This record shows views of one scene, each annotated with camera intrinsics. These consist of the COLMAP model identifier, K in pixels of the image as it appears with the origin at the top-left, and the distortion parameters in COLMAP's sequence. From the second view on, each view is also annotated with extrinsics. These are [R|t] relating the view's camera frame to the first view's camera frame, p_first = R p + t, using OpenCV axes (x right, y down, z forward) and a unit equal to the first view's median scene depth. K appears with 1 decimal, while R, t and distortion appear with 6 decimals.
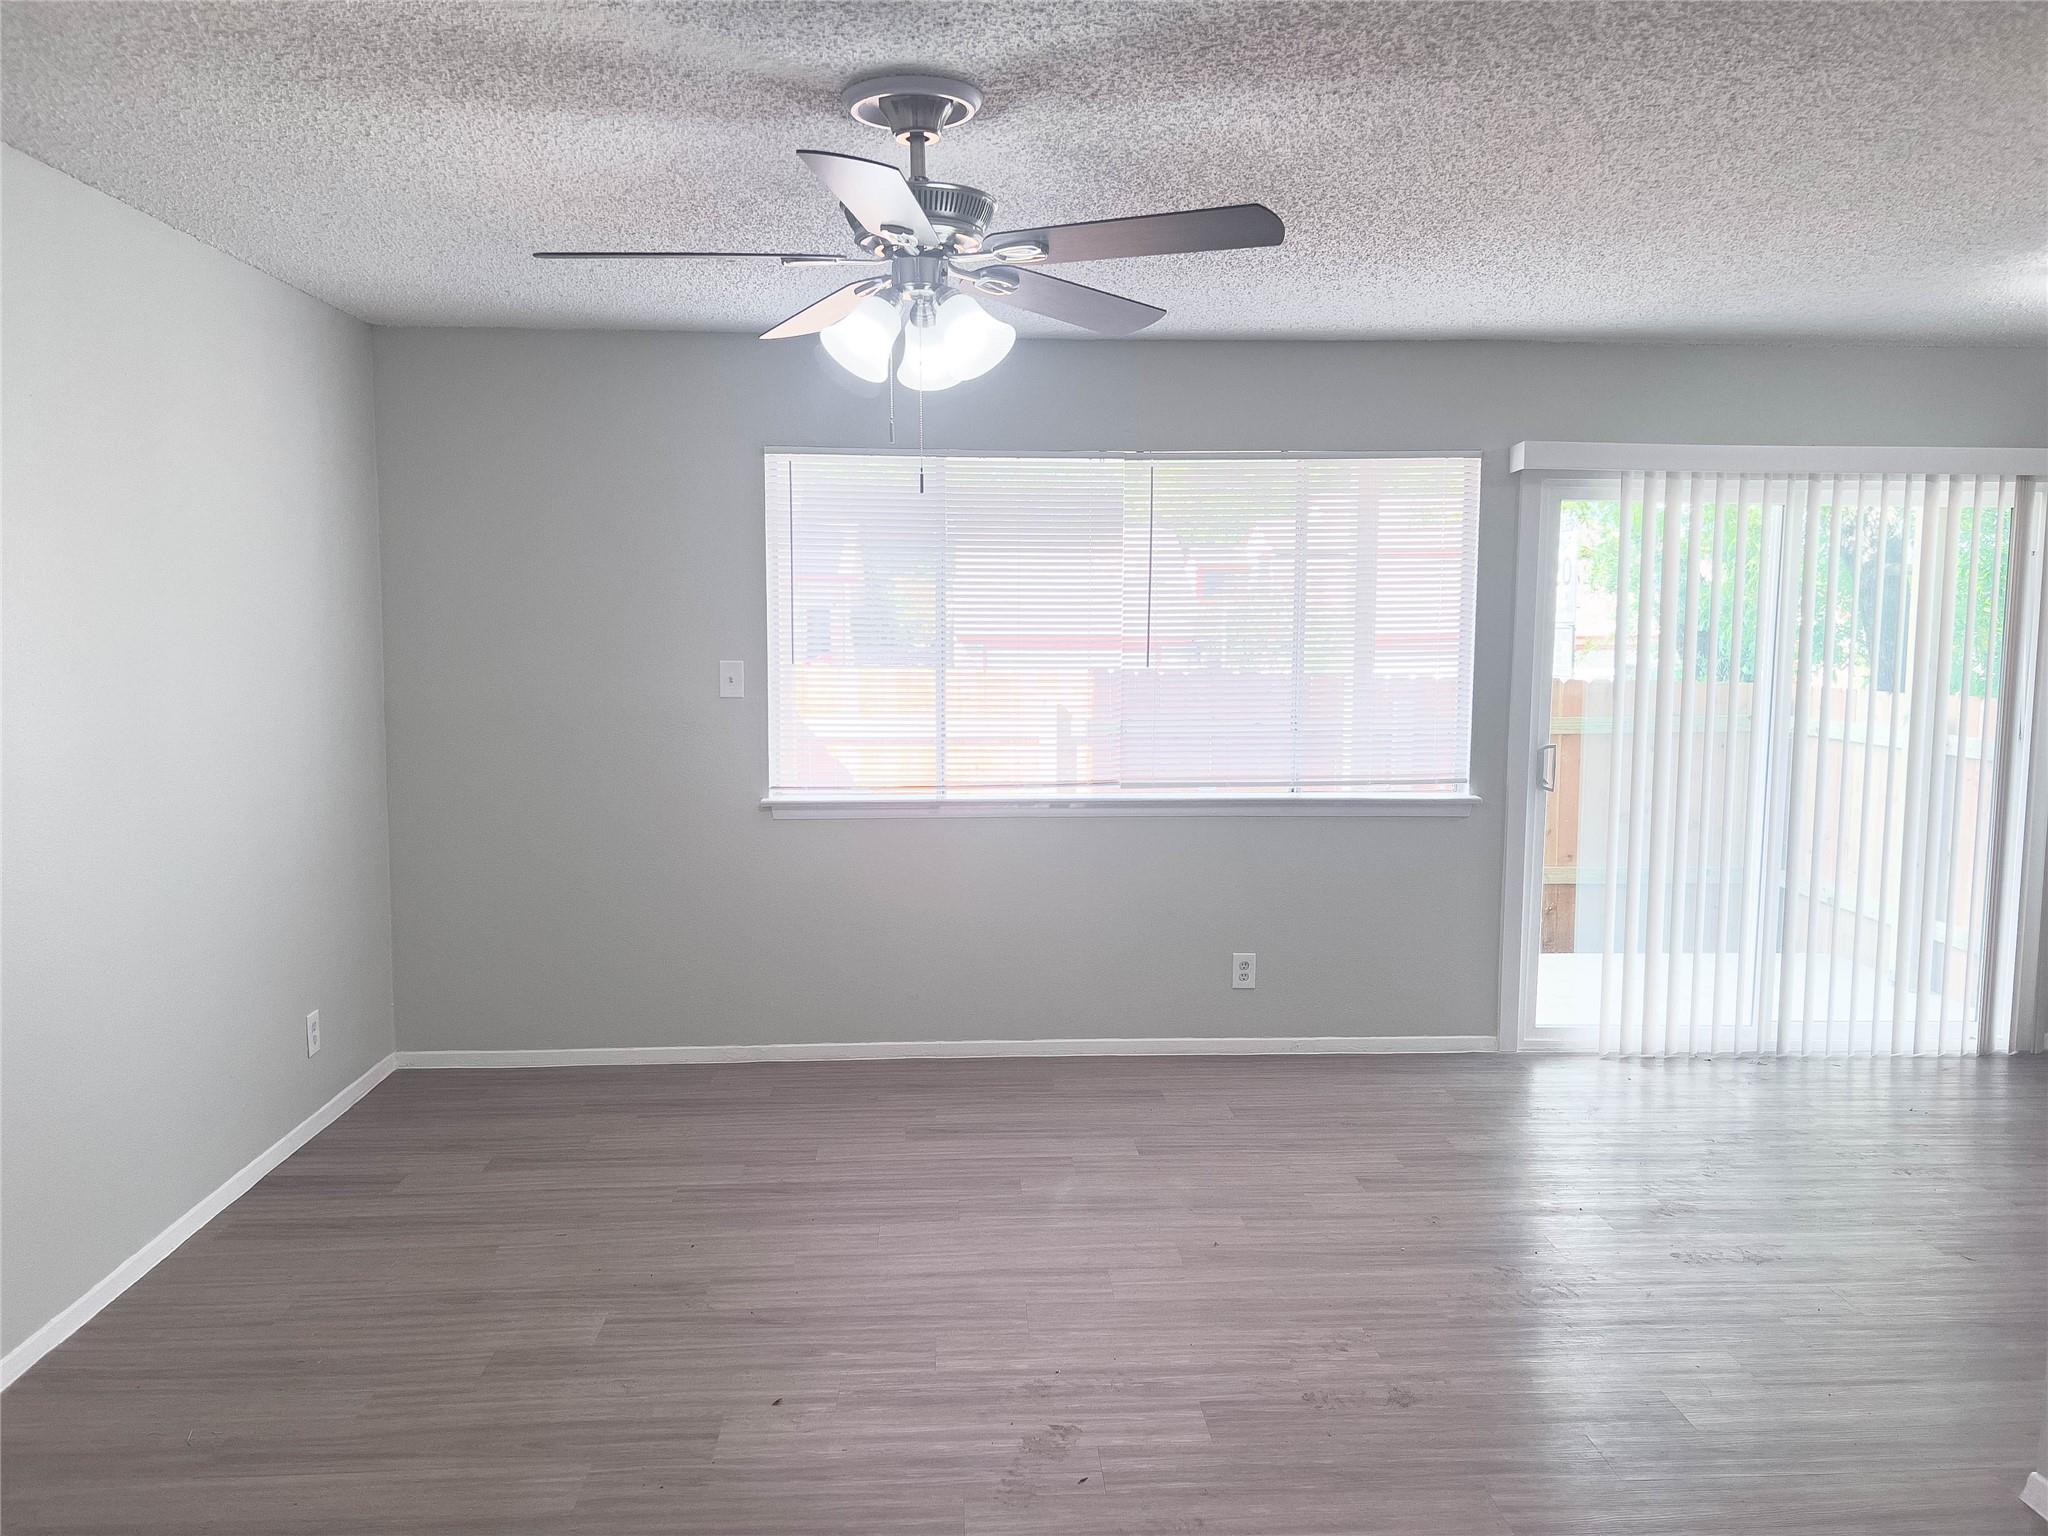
lens RADIAL K [[1533.1, 0, 1024.0], [0, 1533.1, 768.0], [0, 0, 1]] dist [0.004578, 0.001439]
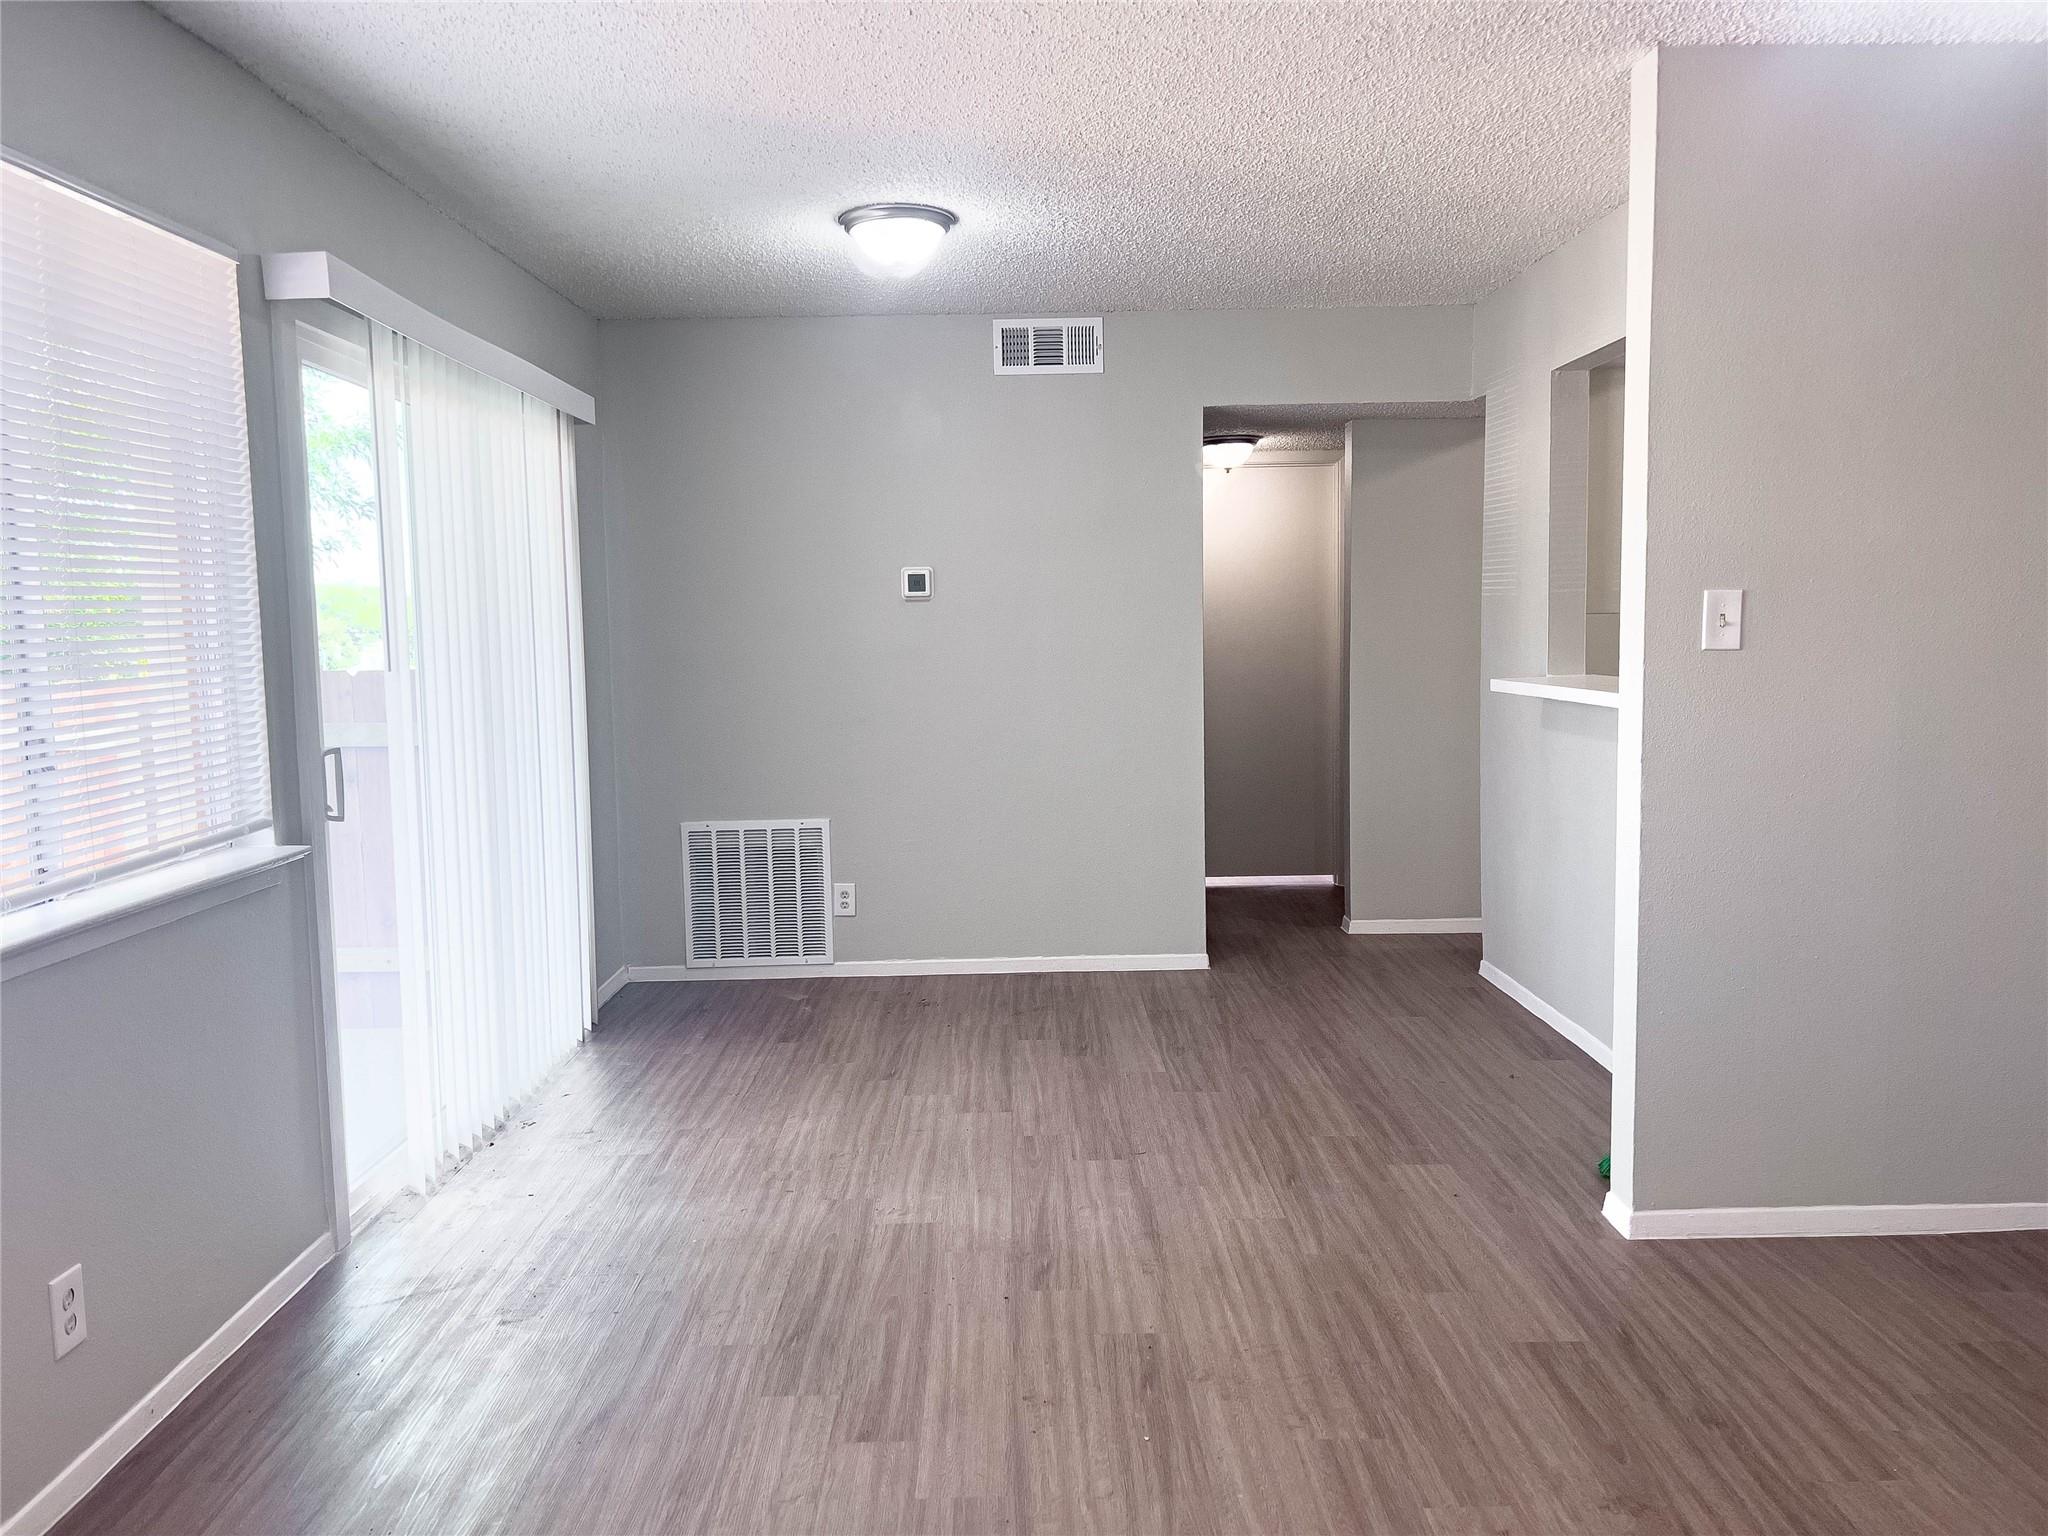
lens RADIAL K [[1533.1, 0, 1024.0], [0, 1533.1, 768.0], [0, 0, 1]] dist [0.004578, 0.001439]
pose [[0.029812, -0.095658, 0.994968, -0.282810], [0.117067, 0.988894, 0.091567, -0.032096], [-0.992676, 0.113748, 0.040679, 0.705954]]
